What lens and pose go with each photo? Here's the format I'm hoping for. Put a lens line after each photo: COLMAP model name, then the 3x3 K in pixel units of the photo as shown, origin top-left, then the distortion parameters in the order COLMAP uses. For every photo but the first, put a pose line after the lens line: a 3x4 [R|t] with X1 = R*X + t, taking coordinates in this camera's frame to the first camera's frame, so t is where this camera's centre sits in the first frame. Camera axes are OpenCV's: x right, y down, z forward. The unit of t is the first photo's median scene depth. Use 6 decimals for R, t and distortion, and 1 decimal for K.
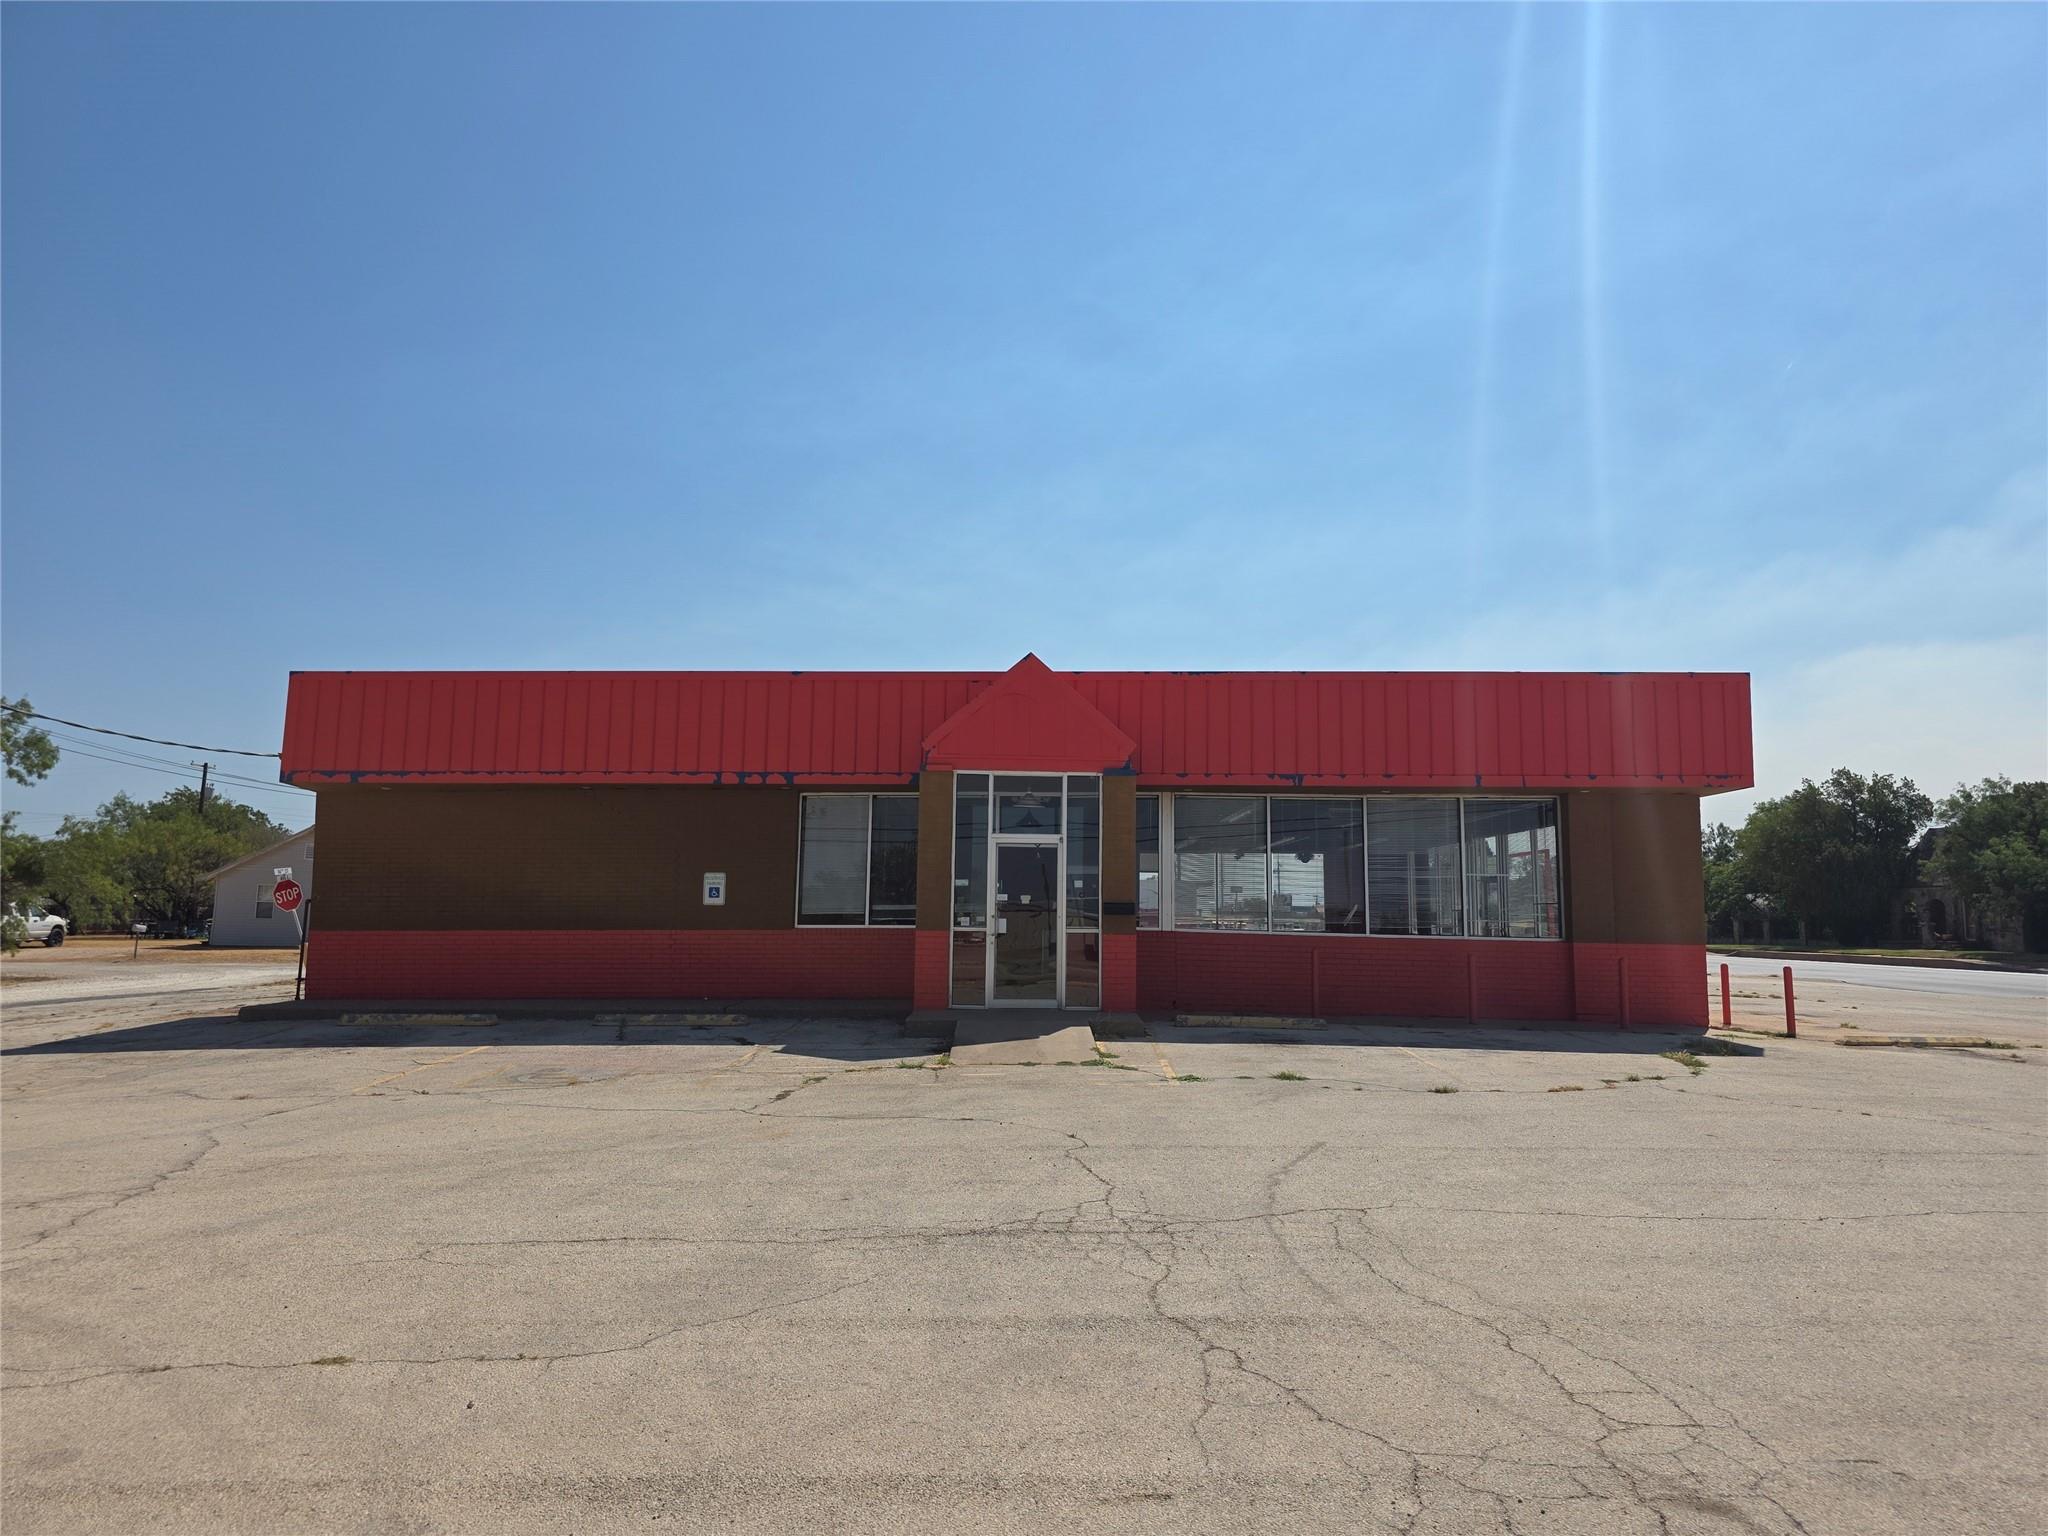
lens RADIAL K [[1381.2, 0, 1024.0], [0, 1381.2, 768.0], [0, 0, 1]] dist [0.058181, -0.048910]
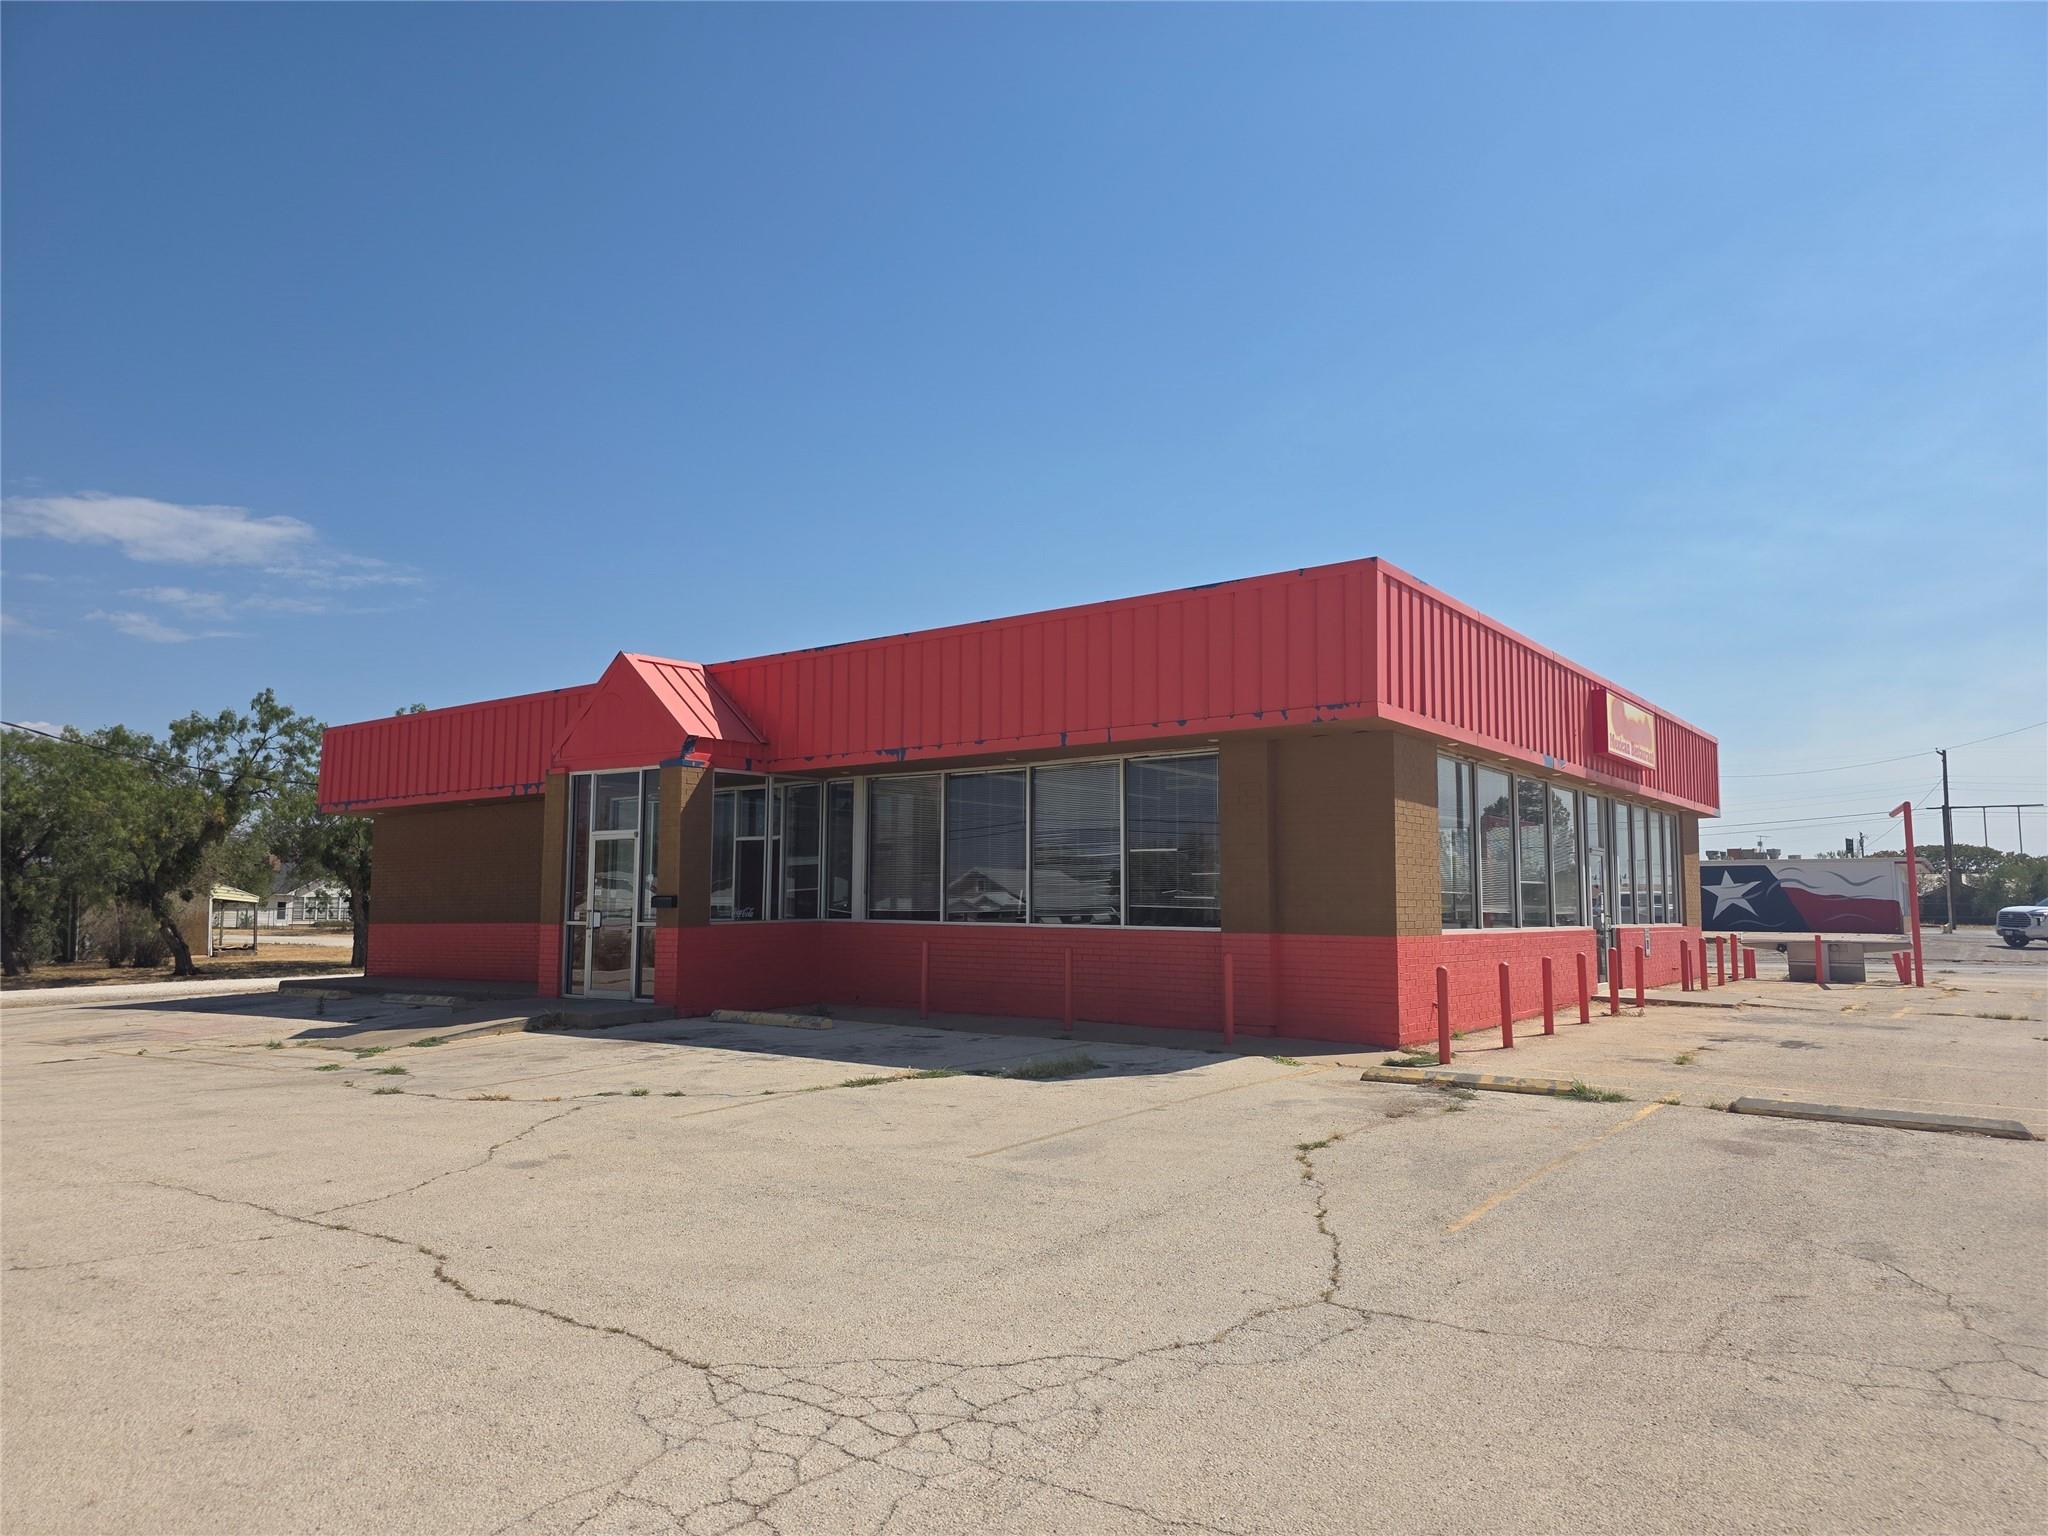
lens RADIAL K [[1381.2, 0, 1024.0], [0, 1381.2, 768.0], [0, 0, 1]] dist [0.058181, -0.048910]
pose [[0.814870, -0.069441, -0.575469, 0.785954], [0.075100, 0.997078, -0.013975, 0.036233], [0.574758, -0.031830, 0.817704, 0.304744]]
